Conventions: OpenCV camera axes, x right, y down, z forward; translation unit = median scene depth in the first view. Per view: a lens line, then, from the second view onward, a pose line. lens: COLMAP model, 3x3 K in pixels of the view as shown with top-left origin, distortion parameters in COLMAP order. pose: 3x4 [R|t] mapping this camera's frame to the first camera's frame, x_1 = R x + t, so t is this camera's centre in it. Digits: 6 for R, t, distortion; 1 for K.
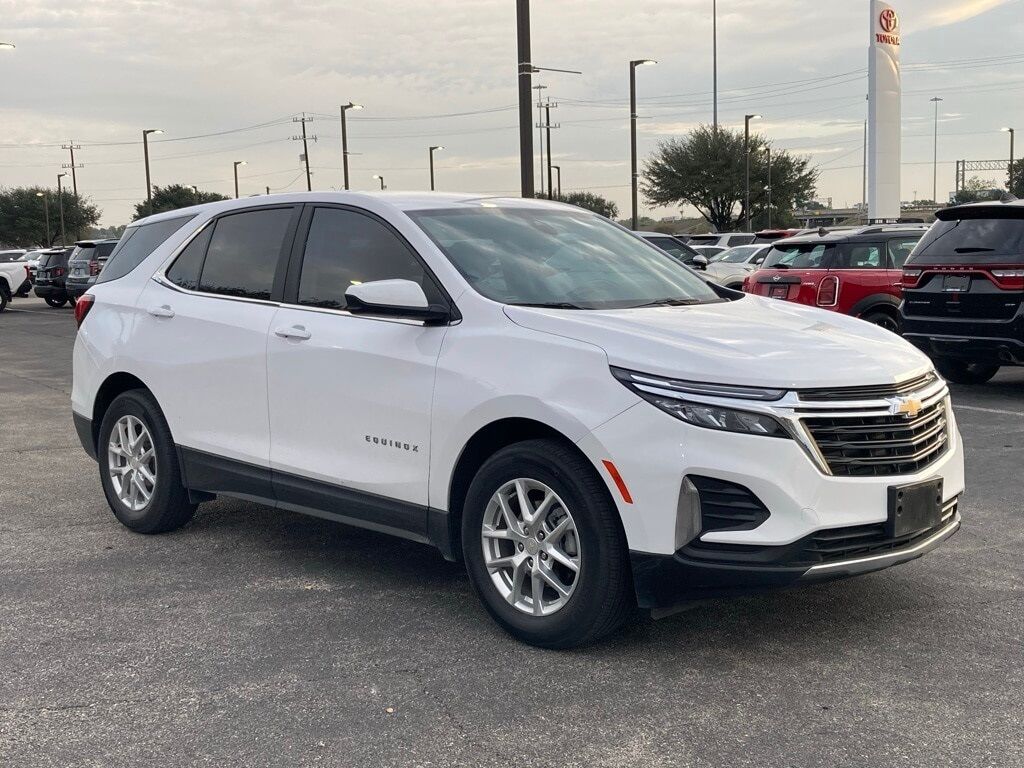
lens RADIAL K [[1505.7, 0, 510.1], [0, 1505.7, 384.2], [0, 0, 1]] dist [0.063484, 0.005891]
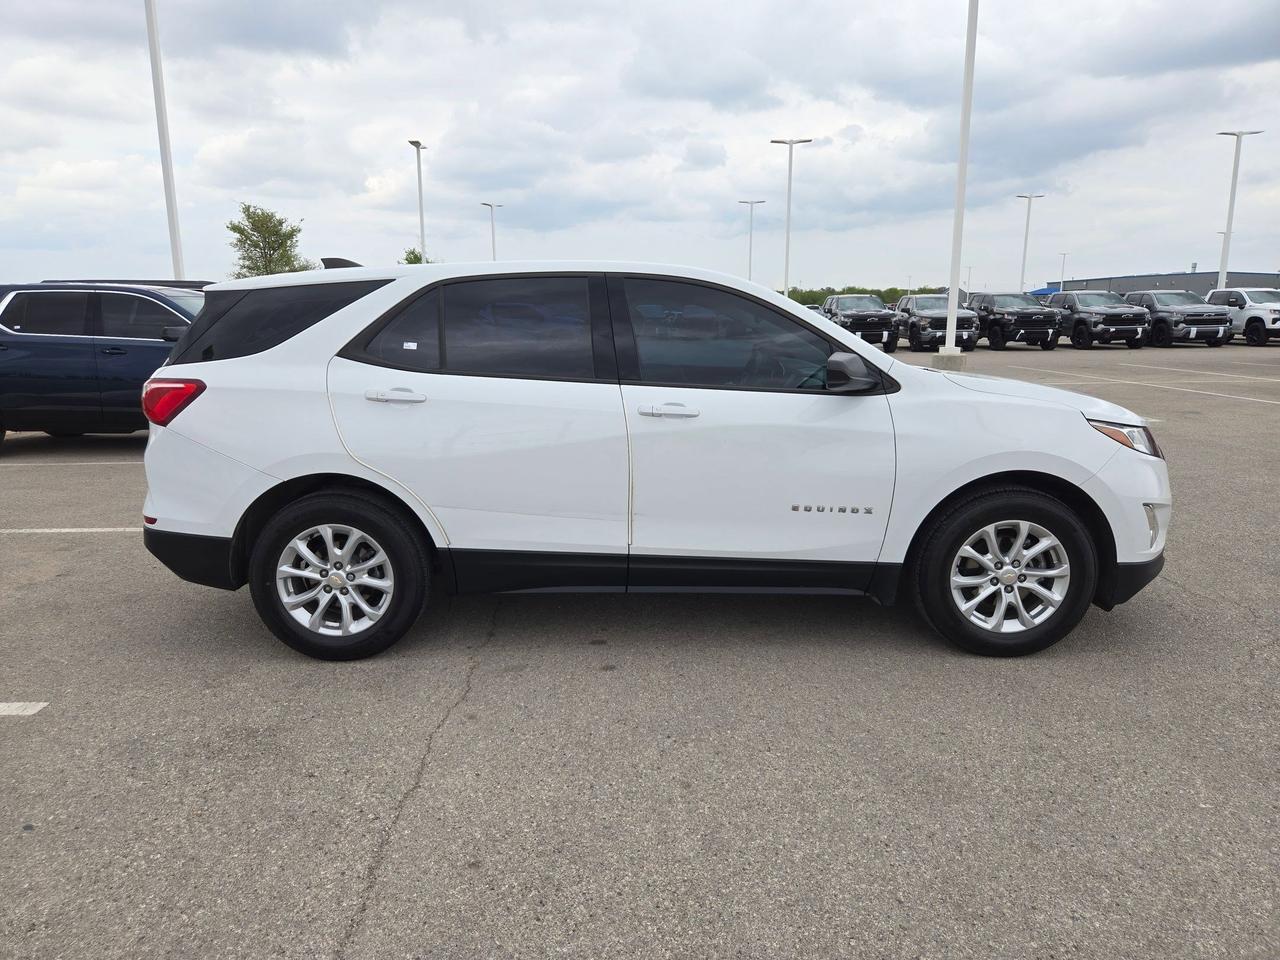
lens RADIAL K [[895.1, 0, 587.4], [0, 895.1, 482.1], [0, 0, 1]] dist [0.041586, -0.000503]
pose [[0.670446, -0.129427, 0.730582, -0.562594], [0.065851, 0.991162, 0.115160, -0.054747], [-0.739030, -0.029099, 0.673043, 0.612798]]
